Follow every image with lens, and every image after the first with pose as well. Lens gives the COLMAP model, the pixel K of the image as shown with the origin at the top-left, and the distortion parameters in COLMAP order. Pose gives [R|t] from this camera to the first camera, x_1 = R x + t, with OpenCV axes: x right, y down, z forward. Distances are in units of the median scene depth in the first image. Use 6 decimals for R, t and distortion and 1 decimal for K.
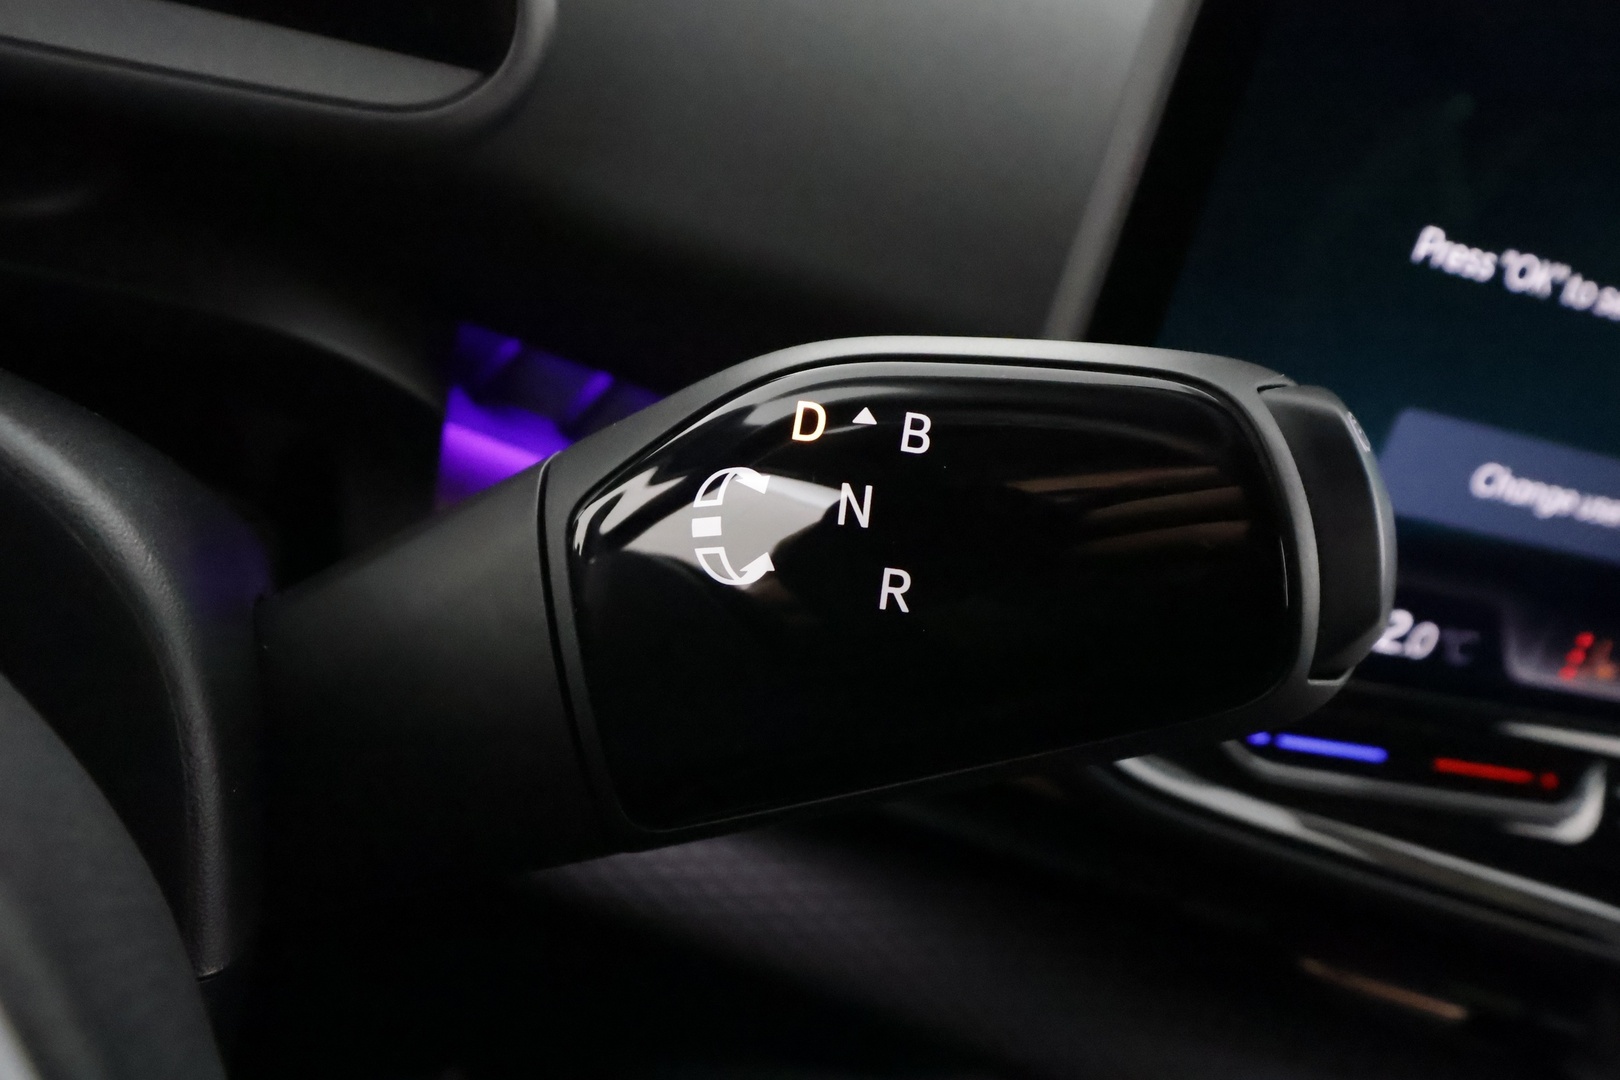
lens RADIAL K [[1249.2, 0, 795.6], [0, 1249.2, 544.2], [0, 0, 1]] dist [-0.004906, -0.001876]
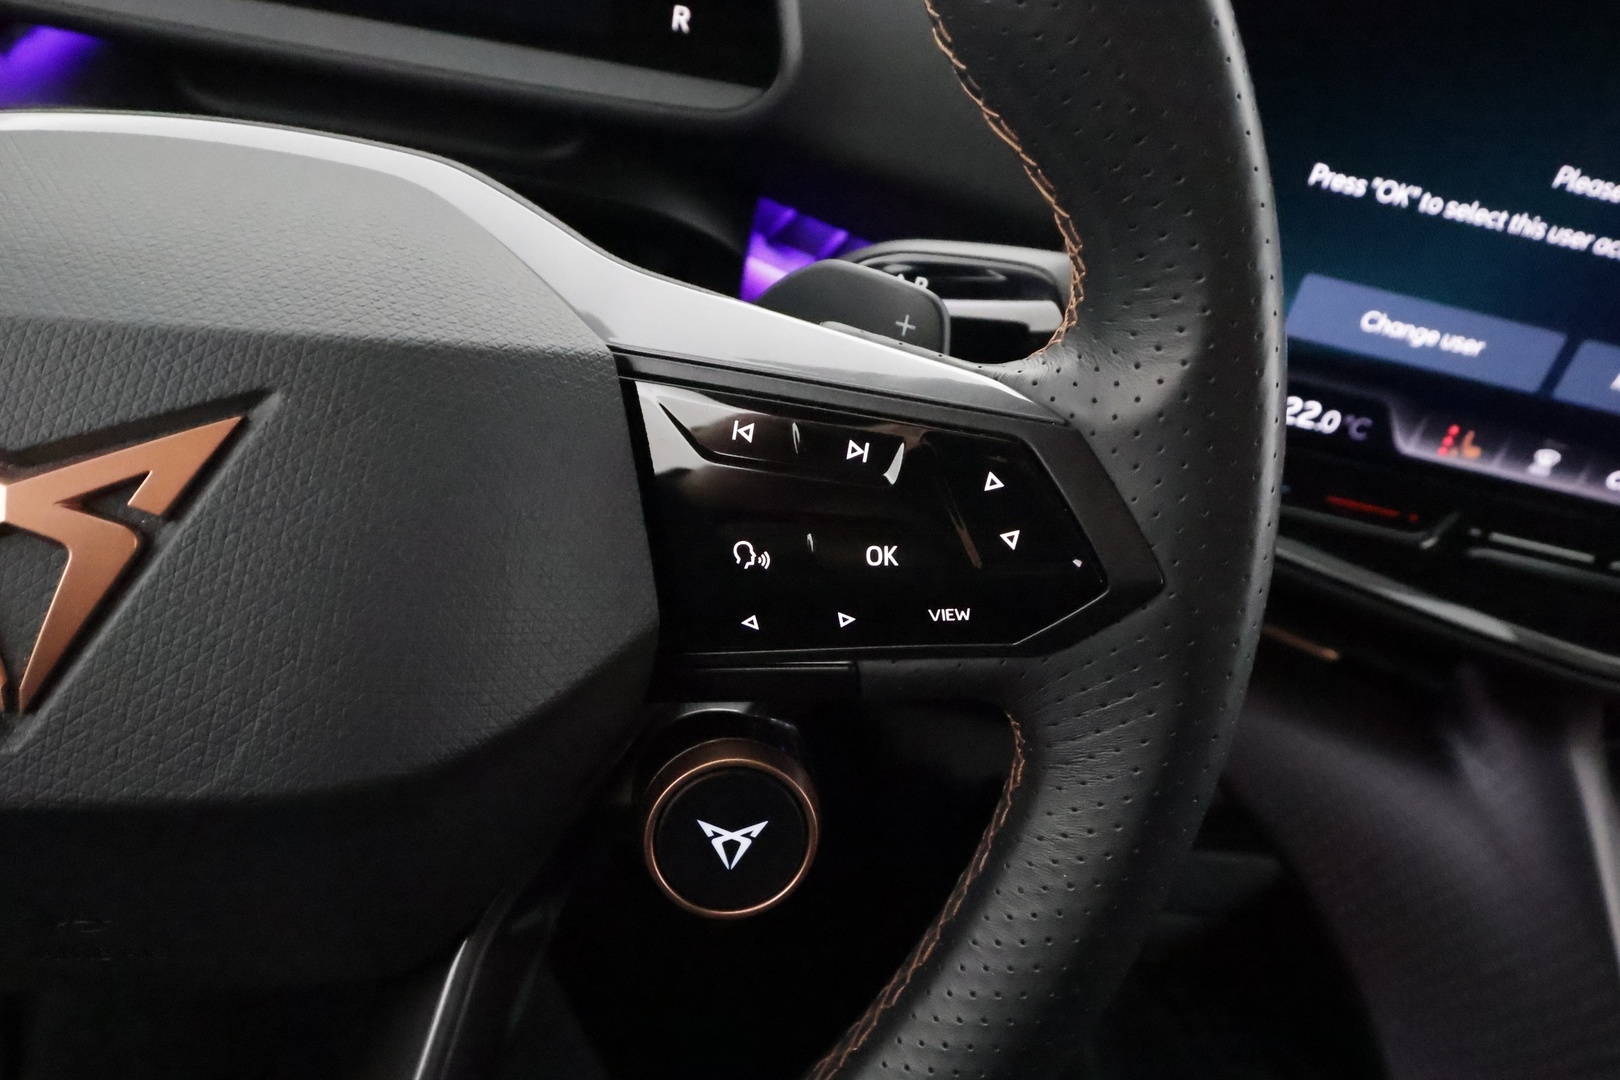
lens RADIAL K [[1249.2, 0, 795.6], [0, 1249.2, 544.2], [0, 0, 1]] dist [-0.004906, -0.001876]
pose [[0.955297, 0.099110, -0.278542, 0.327719], [-0.048799, 0.982073, 0.182077, -0.026247], [0.291594, -0.160344, 0.943007, -0.751358]]
